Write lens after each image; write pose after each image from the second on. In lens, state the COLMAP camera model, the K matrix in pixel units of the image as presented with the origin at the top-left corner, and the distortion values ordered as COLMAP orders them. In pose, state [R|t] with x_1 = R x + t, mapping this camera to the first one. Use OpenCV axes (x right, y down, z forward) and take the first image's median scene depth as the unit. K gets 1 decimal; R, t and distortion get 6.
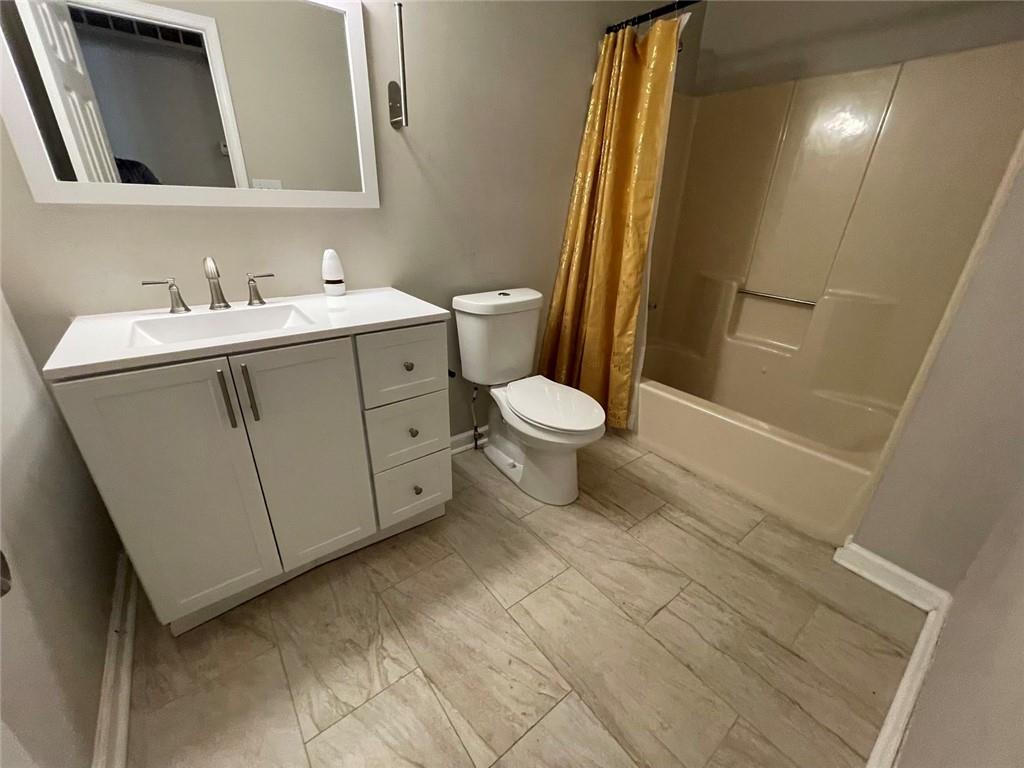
lens RADIAL K [[411.9, 0, 506.4], [0, 411.9, 386.6], [0, 0, 1]] dist [-0.002658, 0.000093]
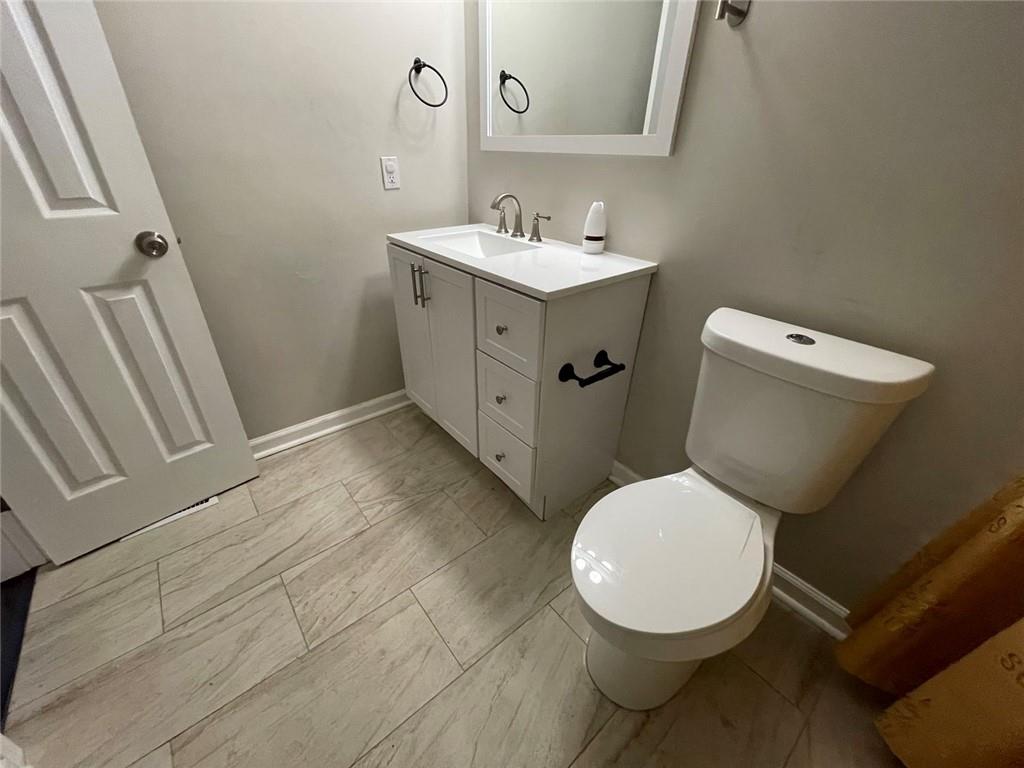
lens RADIAL K [[411.9, 0, 506.4], [0, 411.9, 386.6], [0, 0, 1]] dist [-0.002658, 0.000093]
pose [[0.029471, 0.483584, -0.874802, 0.629512], [-0.416256, 0.801622, 0.429108, -0.347457], [0.908770, 0.351495, 0.224919, 0.836727]]
